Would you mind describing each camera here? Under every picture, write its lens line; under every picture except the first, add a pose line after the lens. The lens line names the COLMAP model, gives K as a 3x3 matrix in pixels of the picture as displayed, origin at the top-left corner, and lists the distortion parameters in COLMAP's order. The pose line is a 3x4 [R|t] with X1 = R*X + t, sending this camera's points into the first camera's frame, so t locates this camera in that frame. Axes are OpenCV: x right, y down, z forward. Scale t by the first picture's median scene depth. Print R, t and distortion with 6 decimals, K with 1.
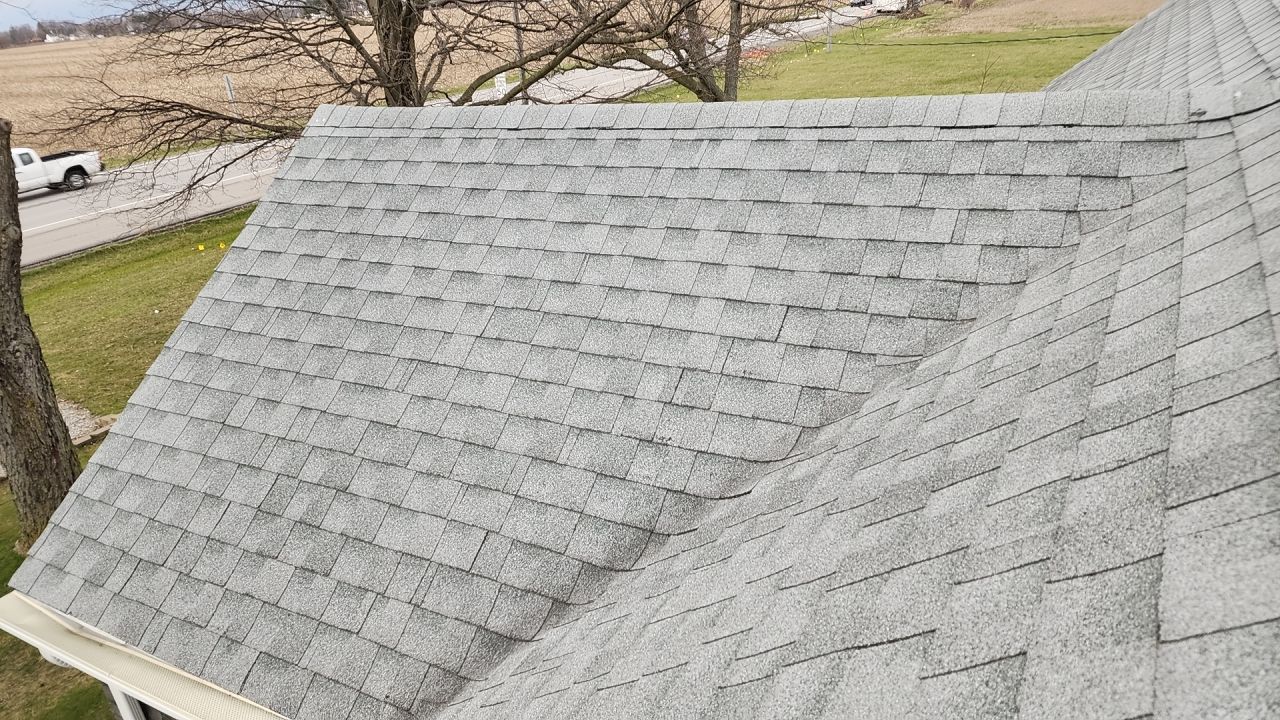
lens RADIAL K [[827.1, 0, 595.4], [0, 827.1, 362.8], [0, 0, 1]] dist [0.000944, -0.006740]
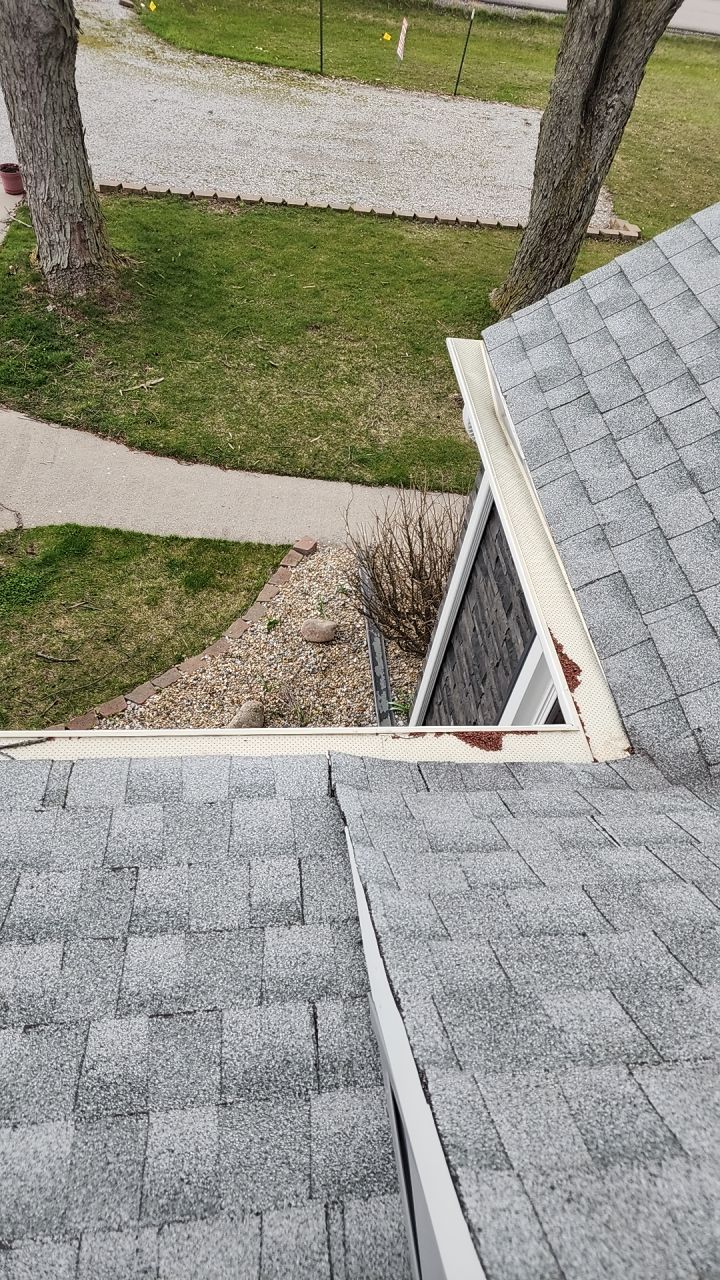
lens RADIAL K [[821.6, 0, 360.0], [0, 821.6, 640.0], [0, 0, 1]] dist [0.081479, -0.081128]
pose [[0.555597, 0.726992, -0.403478, -0.151183], [-0.481691, 0.676976, 0.556487, 0.042795], [0.677707, -0.114830, 0.726311, 0.165825]]
